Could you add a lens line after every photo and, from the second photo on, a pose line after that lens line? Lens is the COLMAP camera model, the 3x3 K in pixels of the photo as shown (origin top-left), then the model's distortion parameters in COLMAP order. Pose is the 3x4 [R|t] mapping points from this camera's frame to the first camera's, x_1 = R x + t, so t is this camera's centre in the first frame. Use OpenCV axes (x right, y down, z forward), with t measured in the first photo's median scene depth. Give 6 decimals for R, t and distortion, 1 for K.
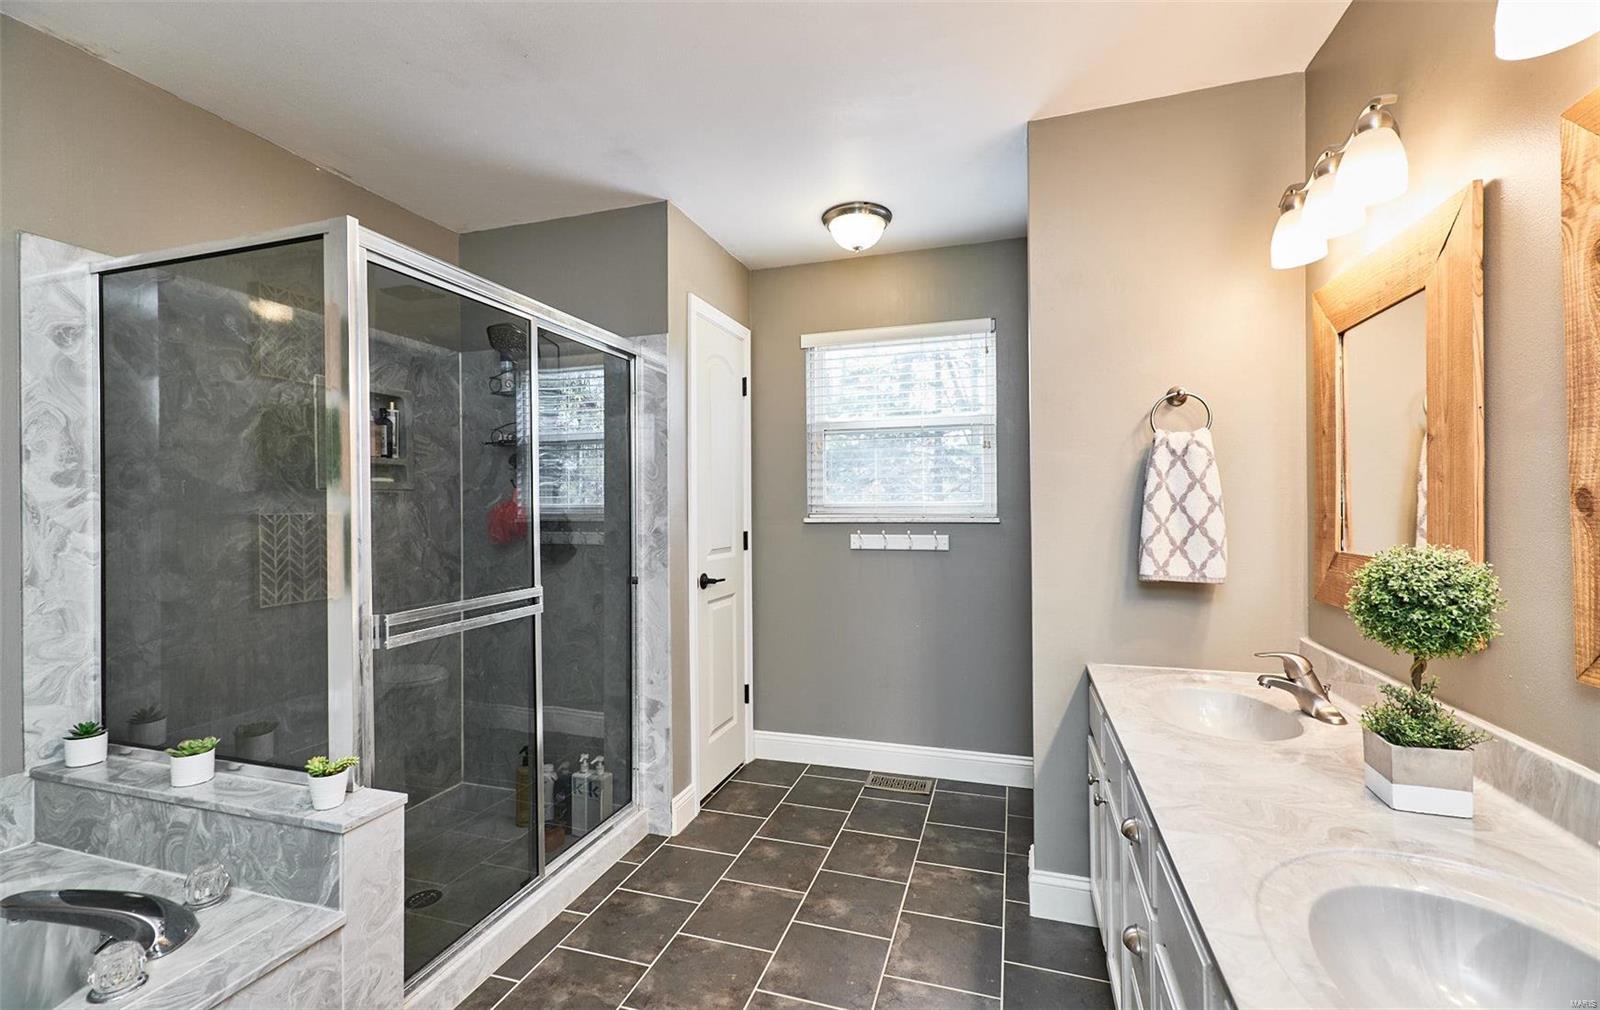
lens RADIAL K [[675.7, 0, 805.4], [0, 675.7, 507.7], [0, 0, 1]] dist [0.014295, 0.001246]
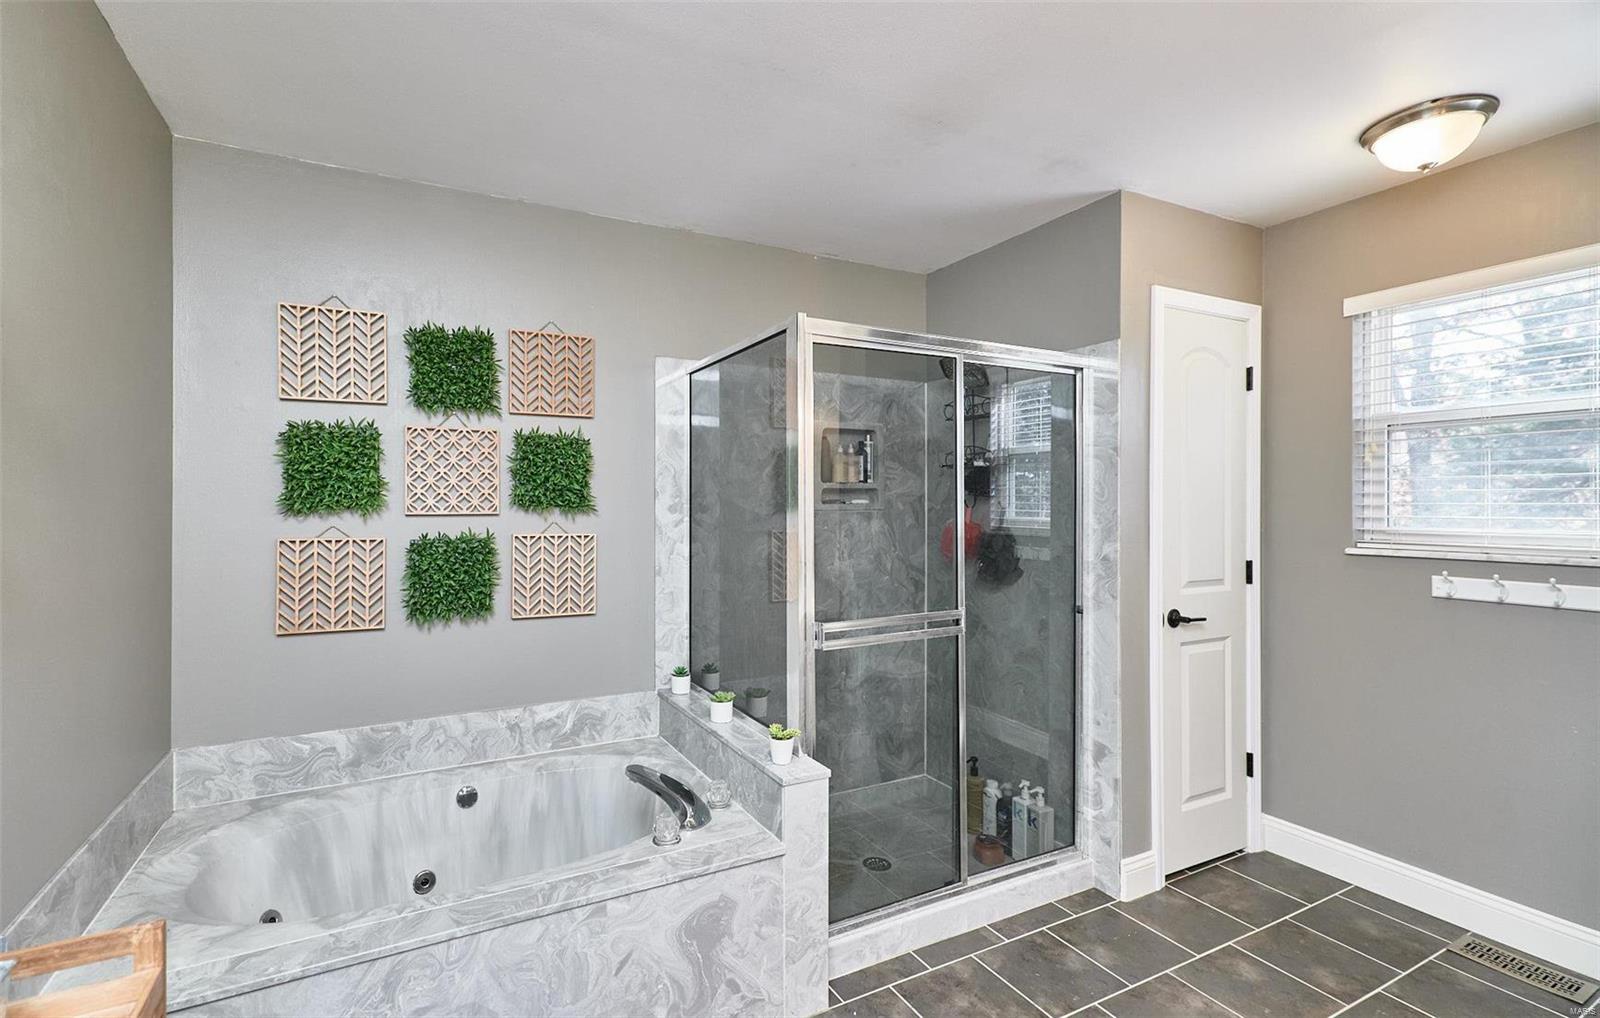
lens RADIAL K [[748.4, 0, 786.9], [0, 748.4, 502.6], [0, 0, 1]] dist [0.022931, -0.001243]
pose [[0.707239, 0.017127, -0.706767, 0.203600], [-0.009115, 0.999844, 0.015108, -0.055457], [0.706916, -0.004243, 0.707285, -0.014763]]
